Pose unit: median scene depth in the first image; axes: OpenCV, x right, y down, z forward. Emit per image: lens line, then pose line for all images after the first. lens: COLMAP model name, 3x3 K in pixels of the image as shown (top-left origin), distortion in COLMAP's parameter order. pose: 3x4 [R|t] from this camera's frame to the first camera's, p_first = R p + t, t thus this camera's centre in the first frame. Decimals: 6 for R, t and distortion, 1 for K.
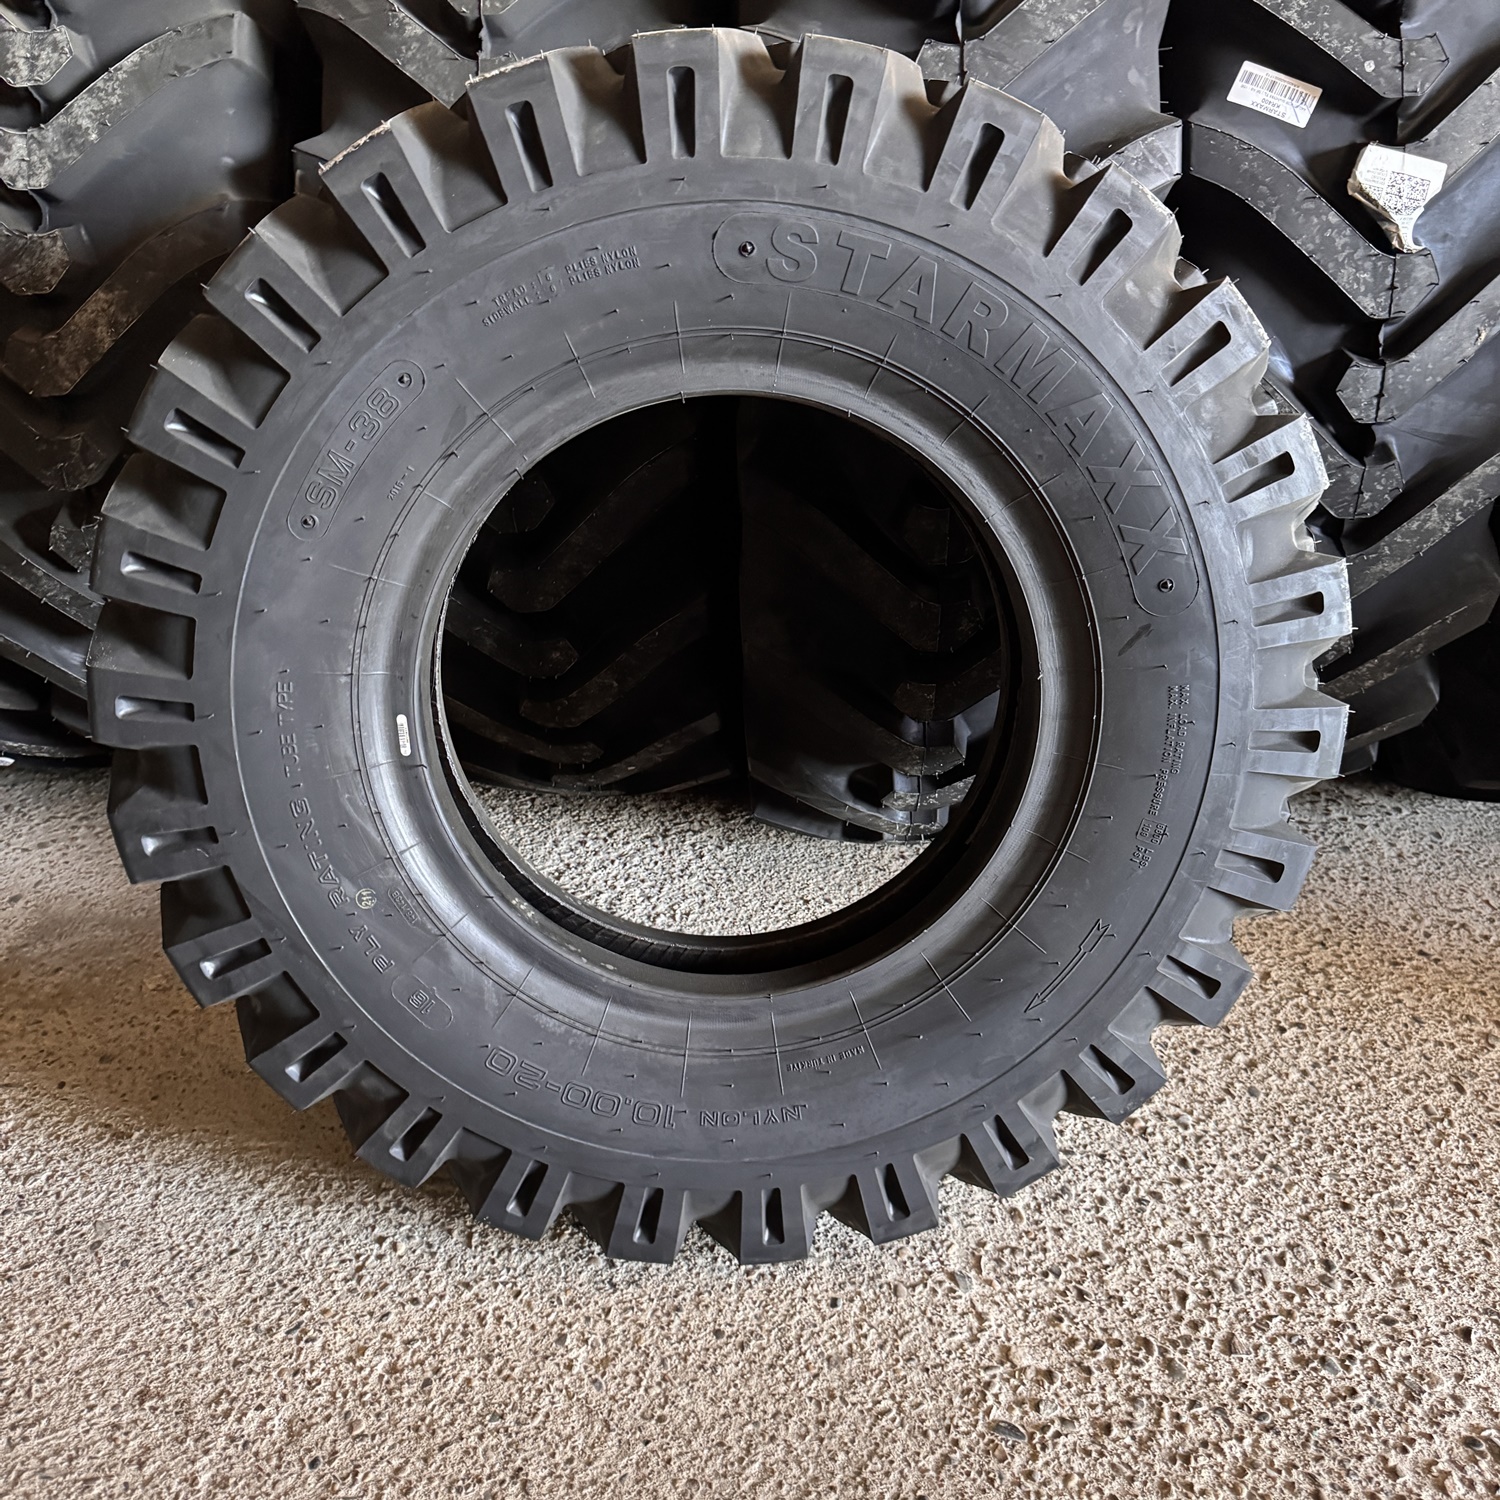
lens RADIAL K [[1595.1, 0, 769.7], [0, 1595.1, 750.3], [0, 0, 1]] dist [0.492843, -0.266518]
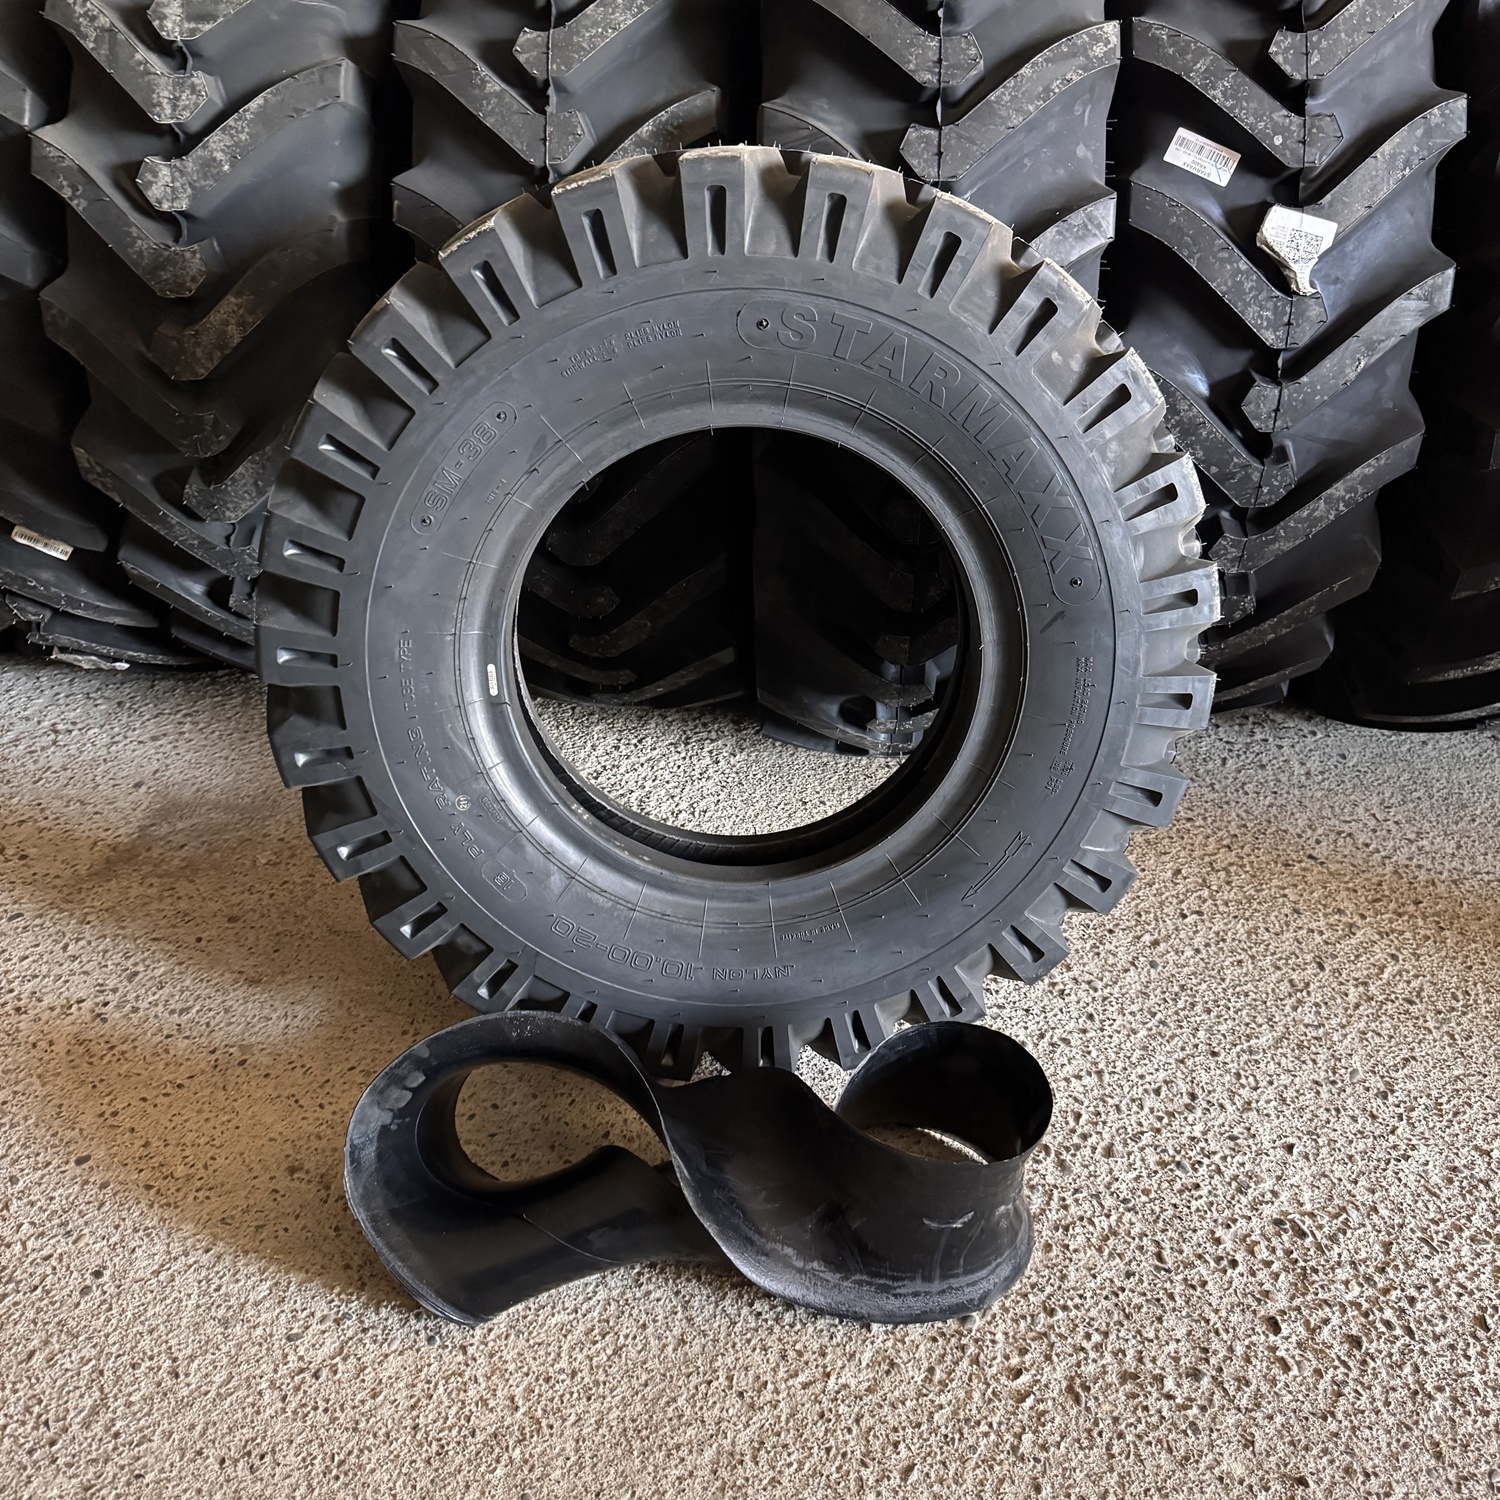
lens RADIAL K [[1368.4, 0, 779.5], [0, 1368.4, 753.1], [0, 0, 1]] dist [0.695228, -0.003072]
pose [[0.999671, 0.025408, 0.003529, 0.002616], [-0.025576, 0.997807, 0.061053, -0.022449], [-0.001970, -0.061124, 0.998128, -0.114394]]
